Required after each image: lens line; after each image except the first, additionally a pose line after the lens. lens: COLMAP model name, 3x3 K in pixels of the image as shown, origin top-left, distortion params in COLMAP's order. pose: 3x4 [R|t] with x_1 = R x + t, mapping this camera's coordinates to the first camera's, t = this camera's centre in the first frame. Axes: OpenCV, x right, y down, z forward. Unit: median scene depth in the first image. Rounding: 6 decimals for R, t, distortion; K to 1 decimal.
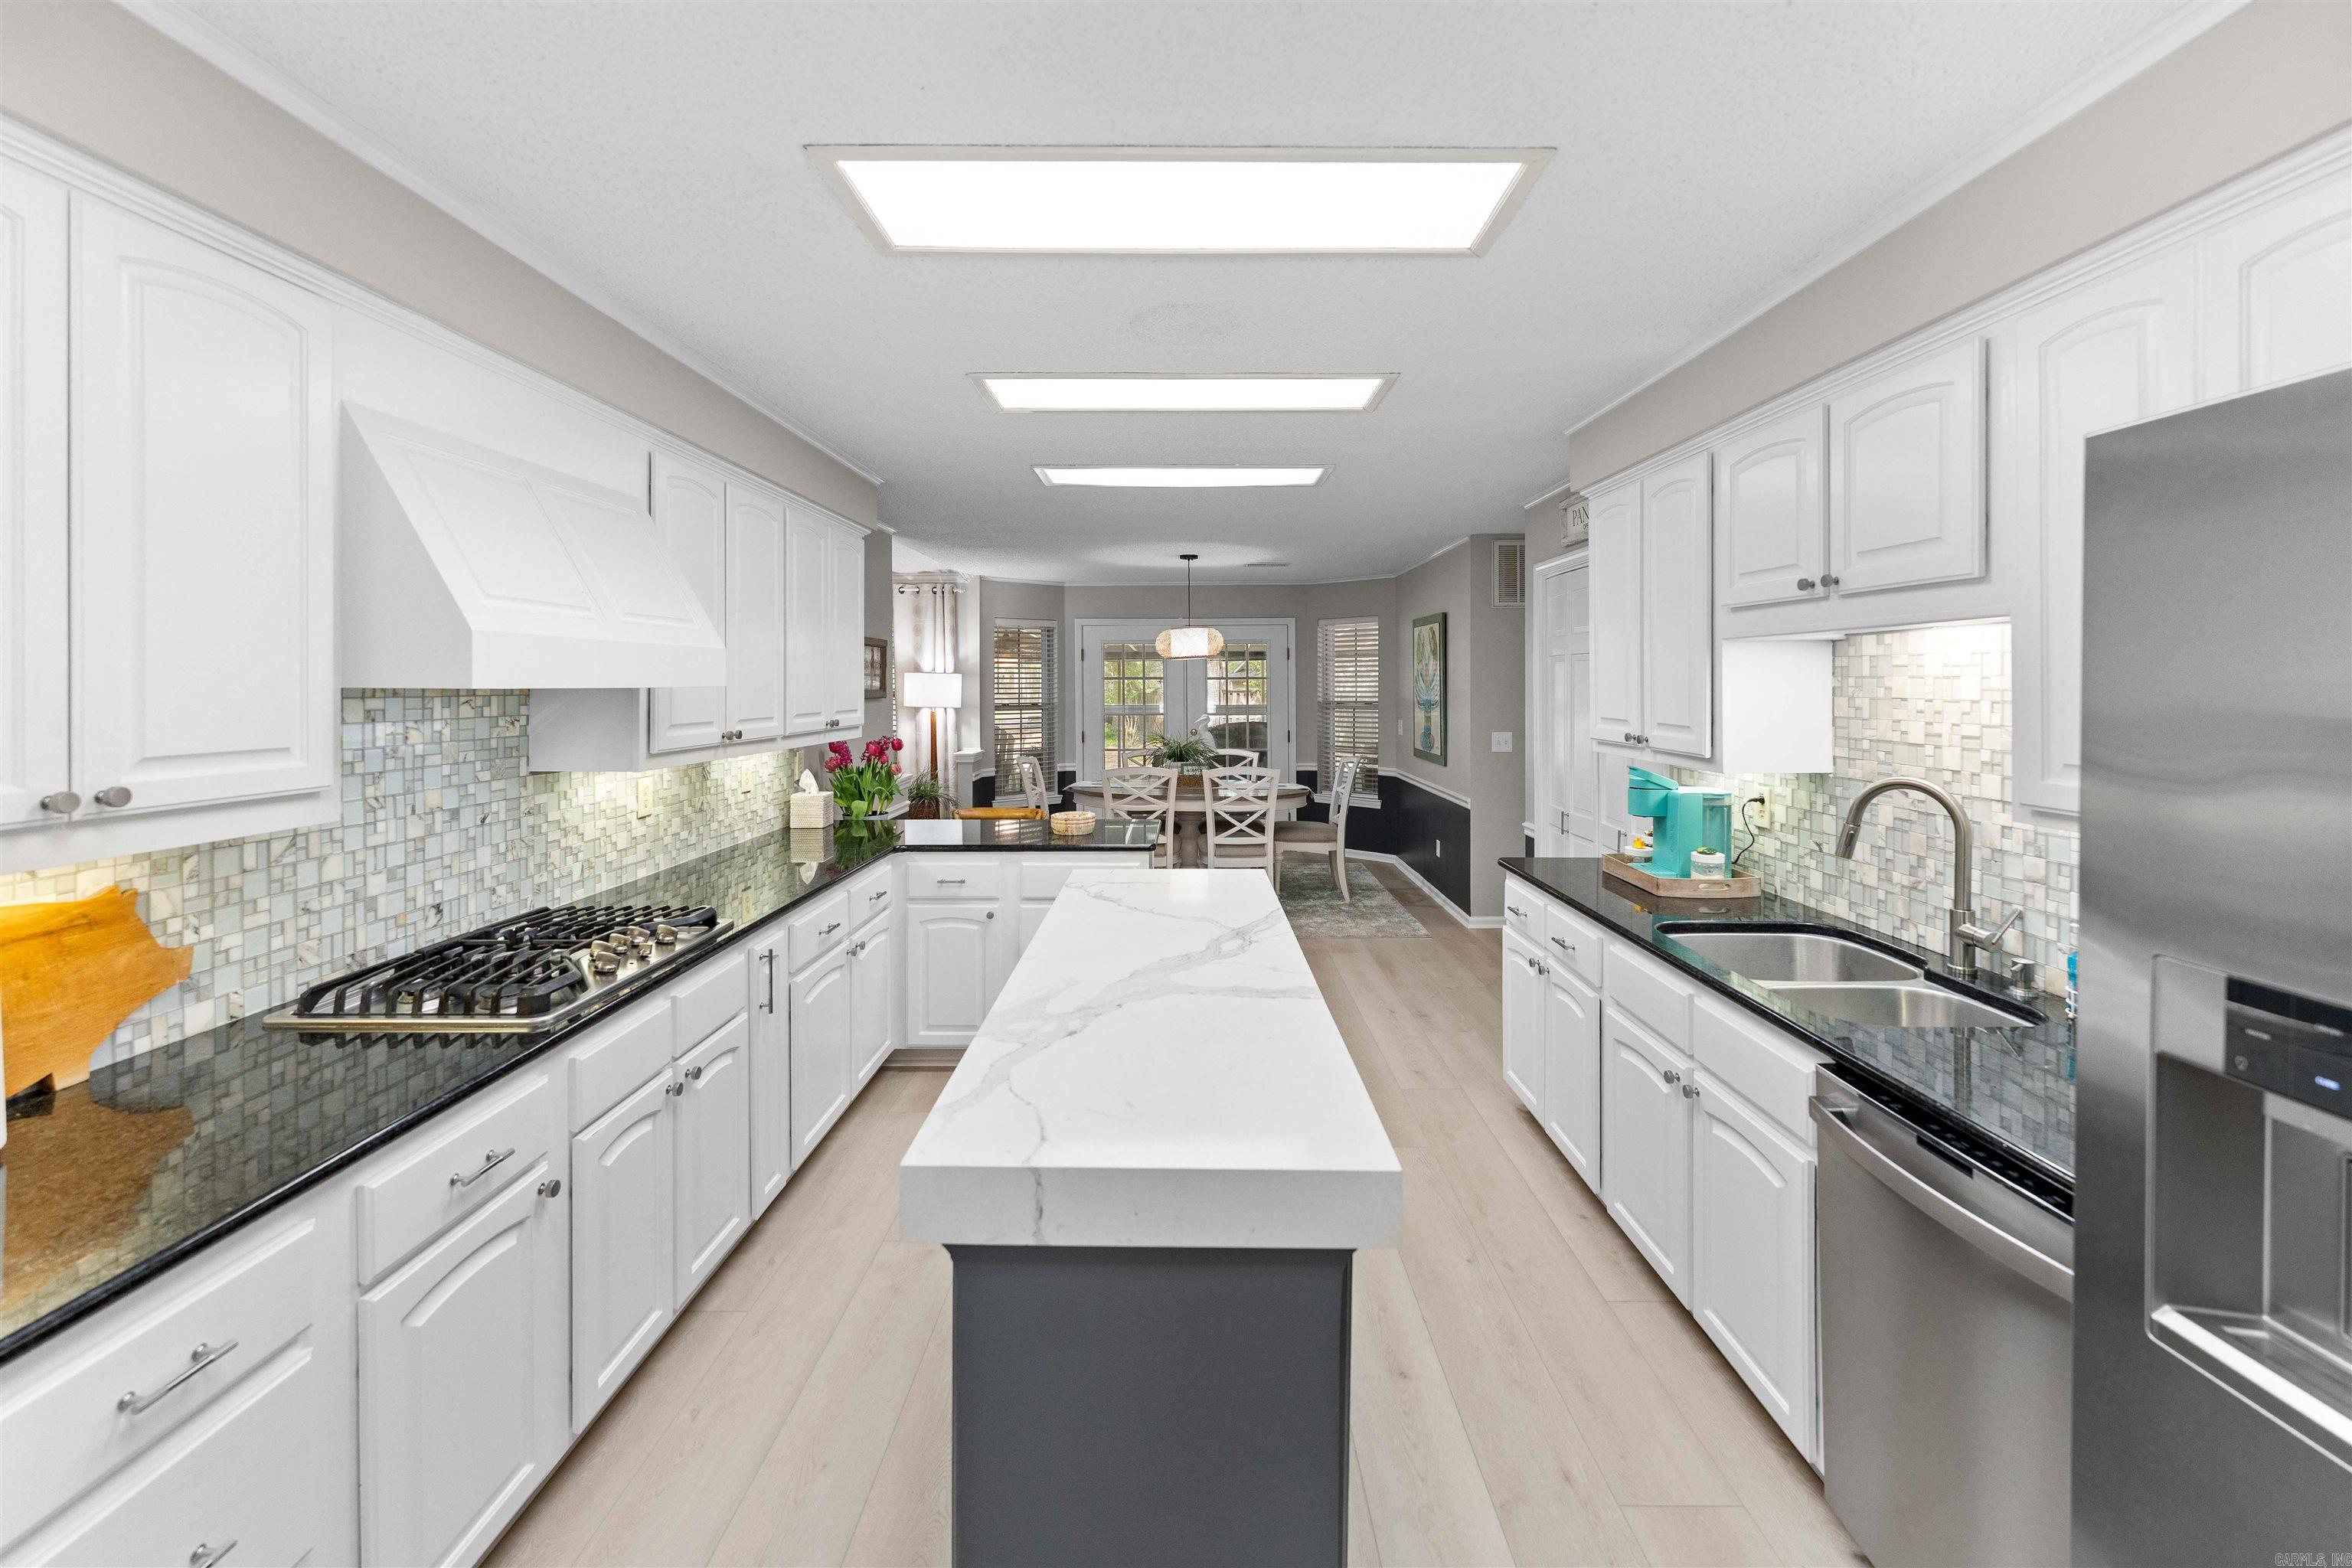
lens RADIAL K [[961.4, 0, 1197.8], [0, 961.4, 685.1], [0, 0, 1]] dist [-0.001167, -0.000957]
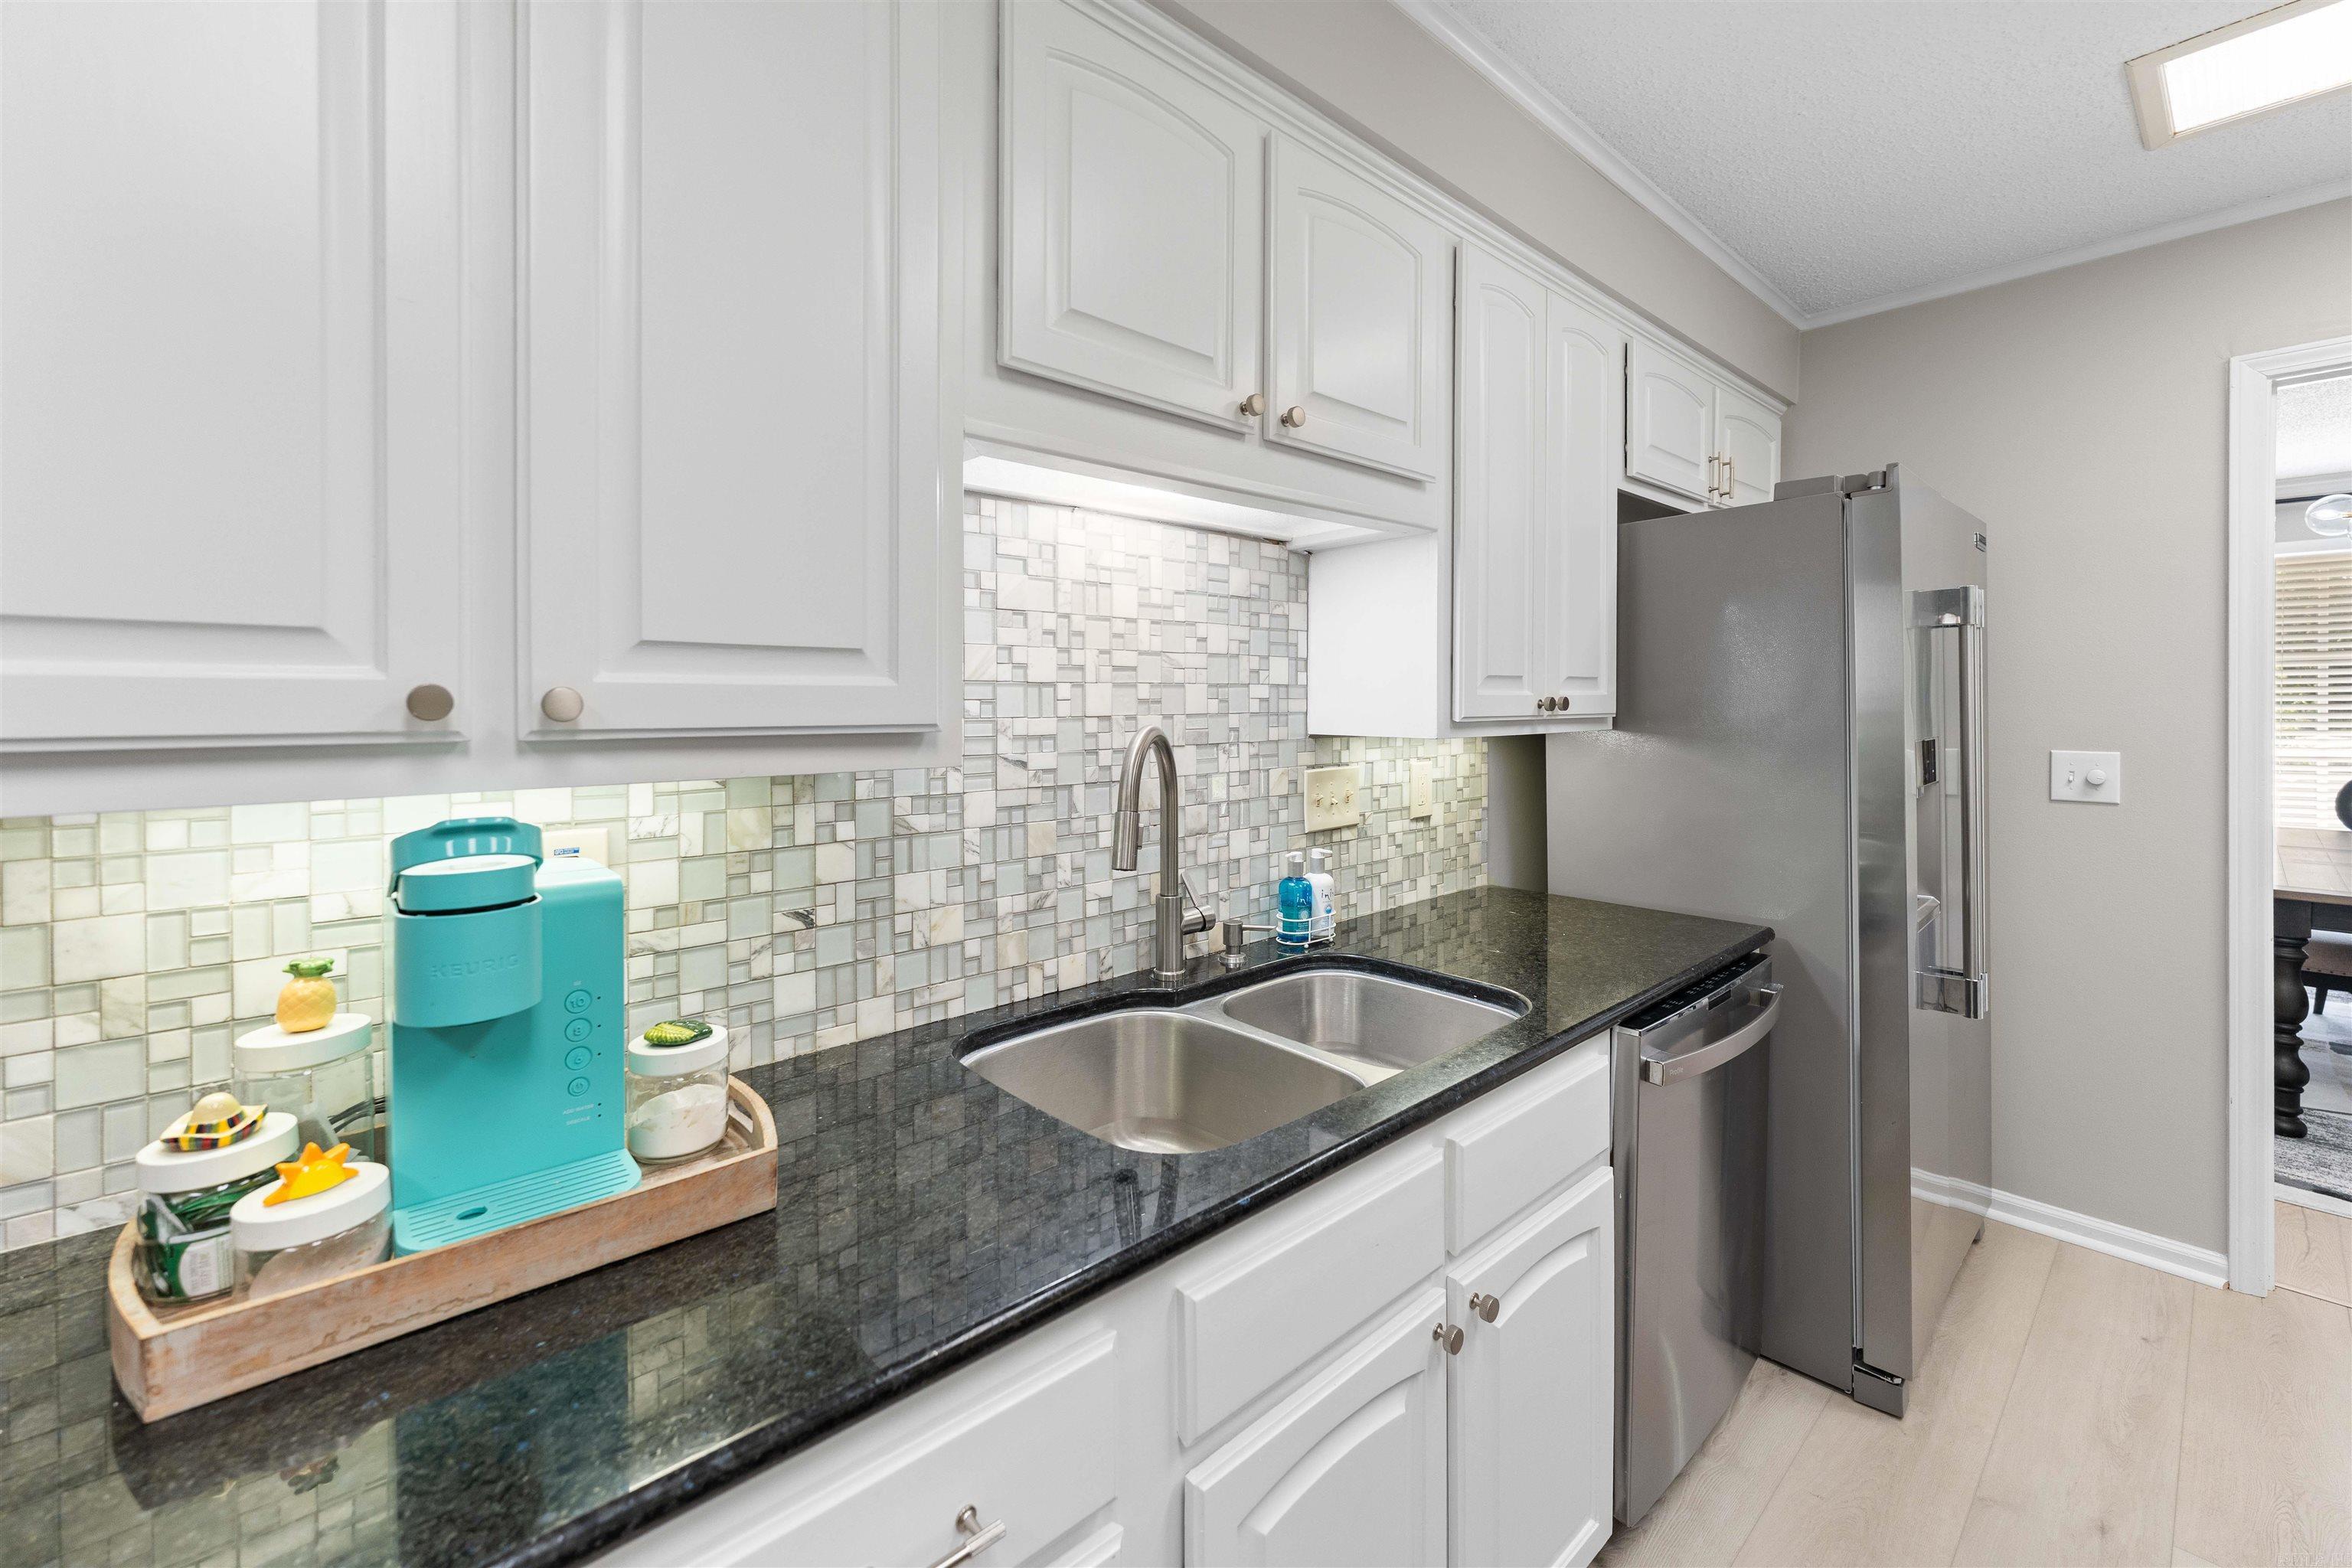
lens RADIAL K [[961.4, 0, 1192.9], [0, 961.4, 703.4], [0, 0, 1]] dist [-0.001167, -0.000957]
pose [[-0.658805, -0.001860, 0.752312, 0.189509], [0.004198, 0.999972, 0.006148, 0.068208], [-0.752302, 0.007208, -0.658778, 1.283308]]
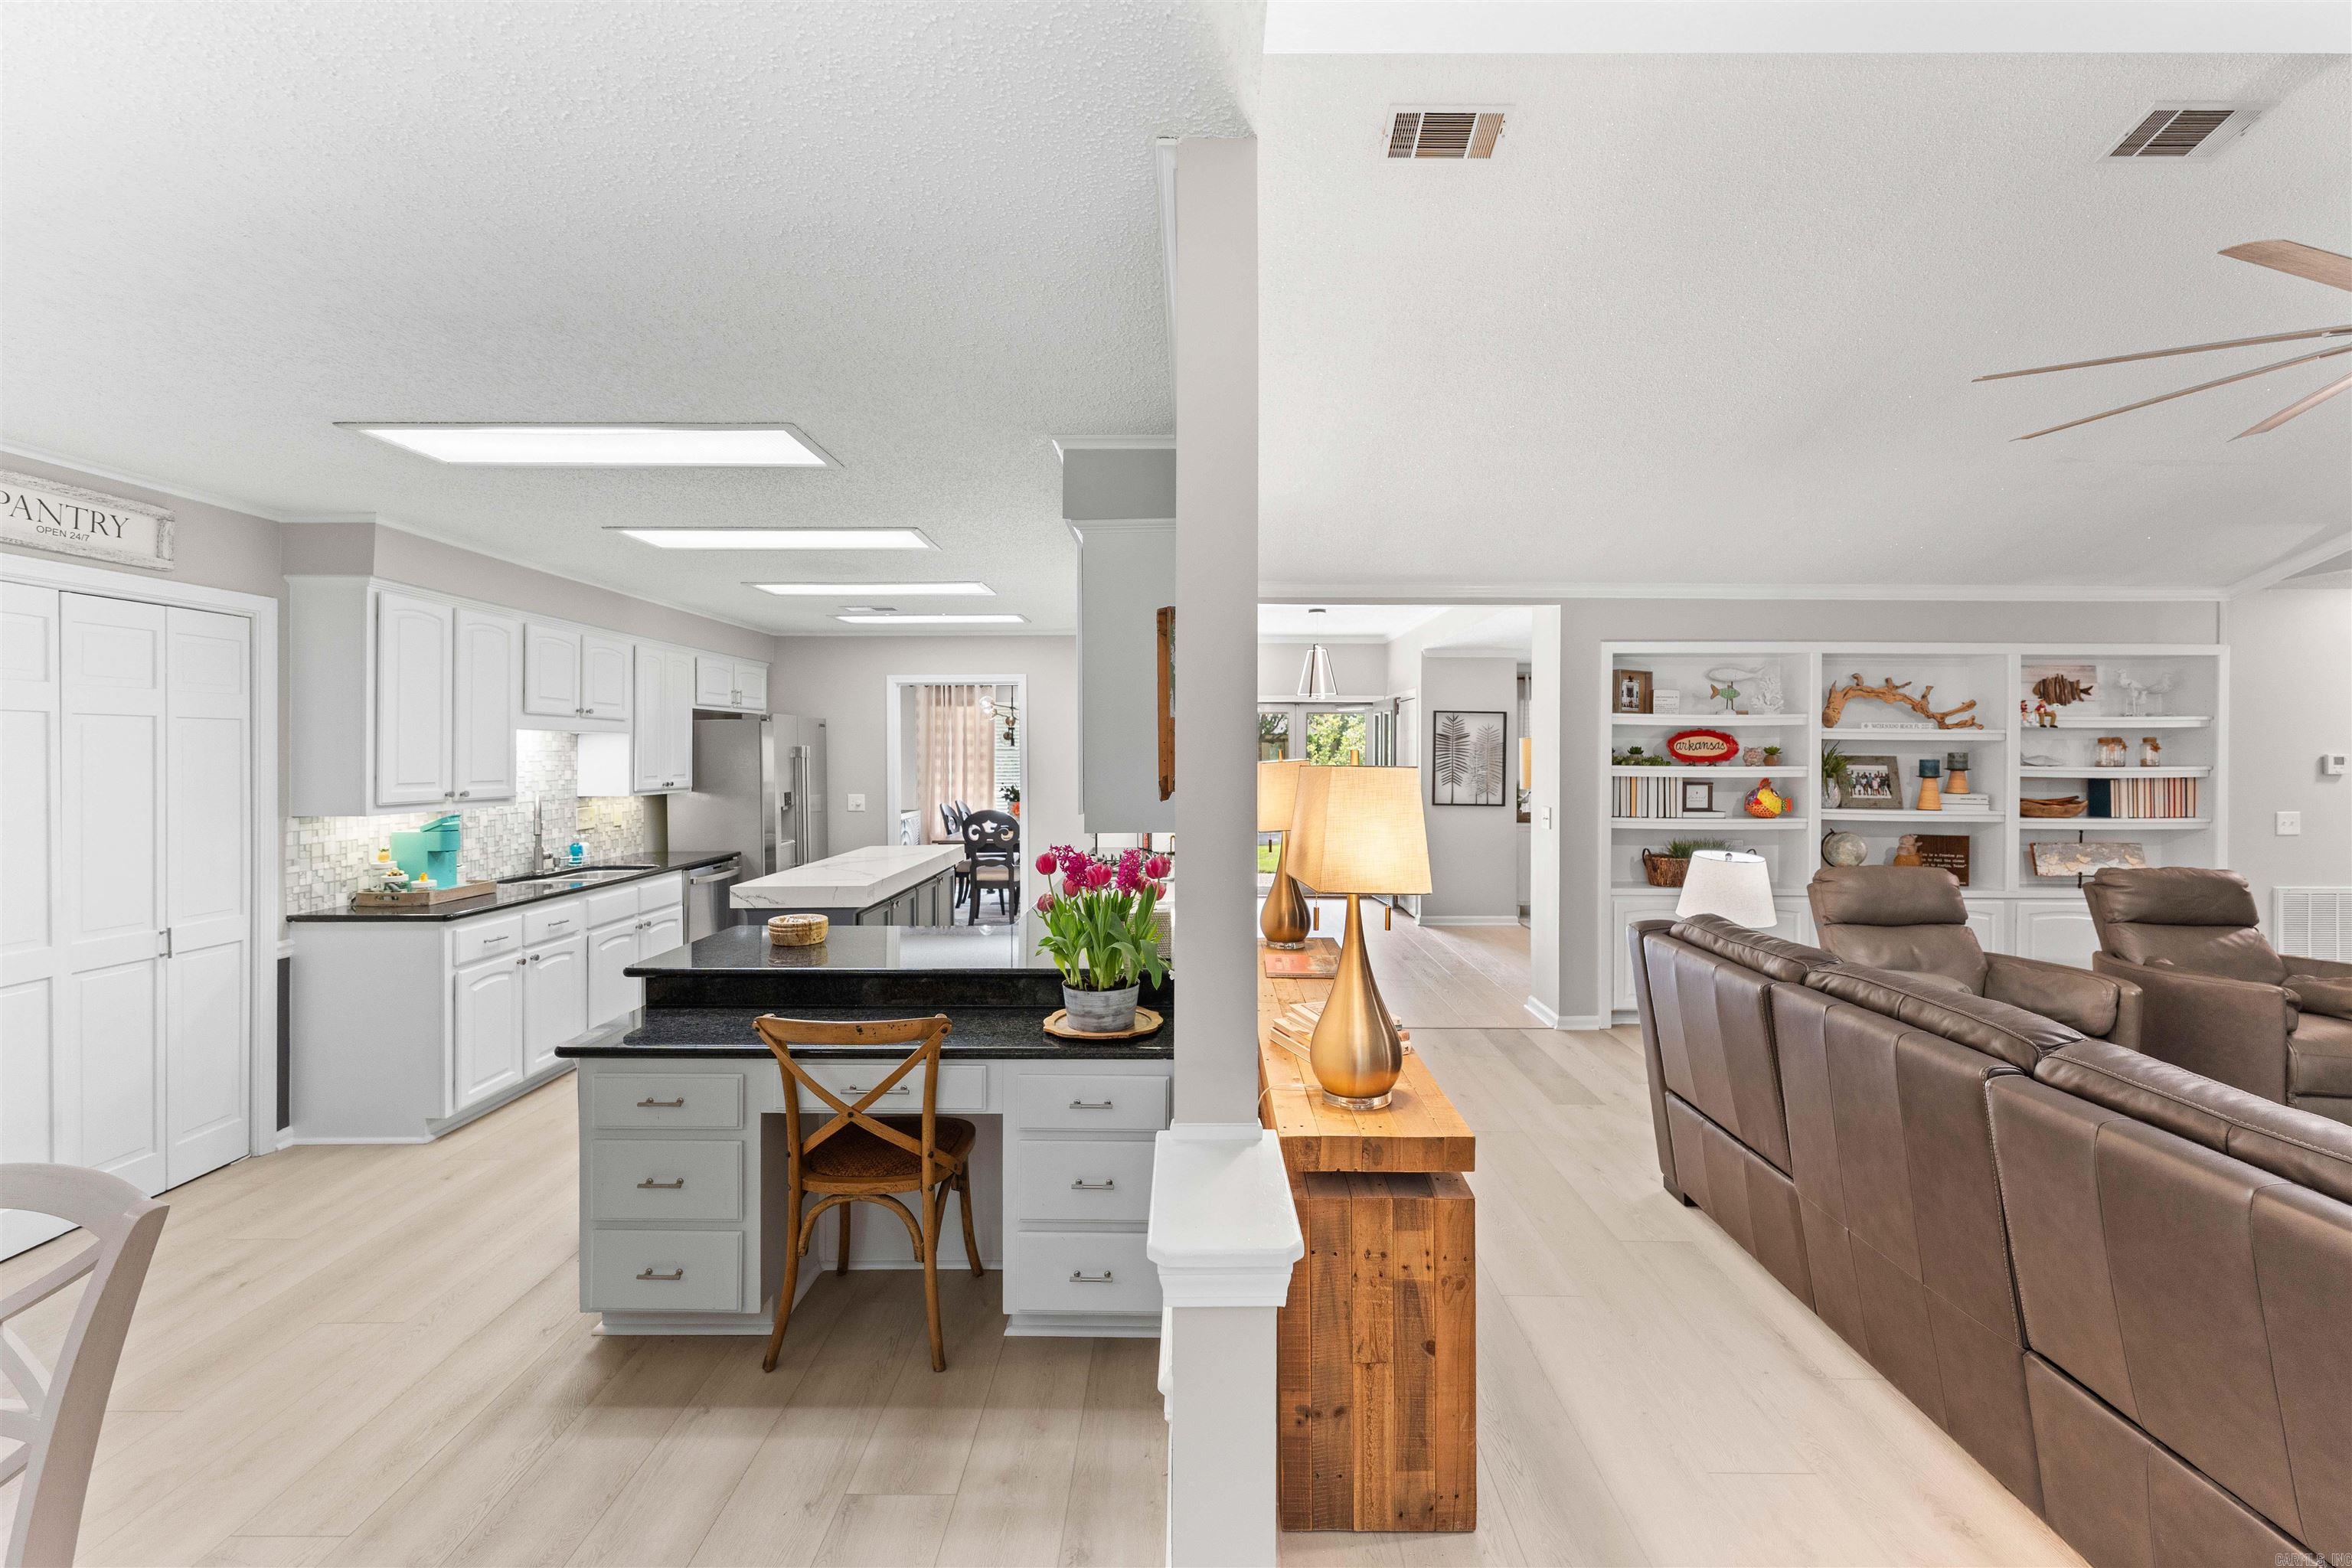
lens RADIAL K [[961.4, 0, 1184.6], [0, 961.4, 759.8], [0, 0, 1]] dist [-0.001167, -0.000957]
pose [[-0.999718, 0.001107, 0.023727, -0.767452], [0.001270, 0.999976, 0.006869, -0.001134], [-0.023719, 0.006898, -0.999695, 2.925979]]
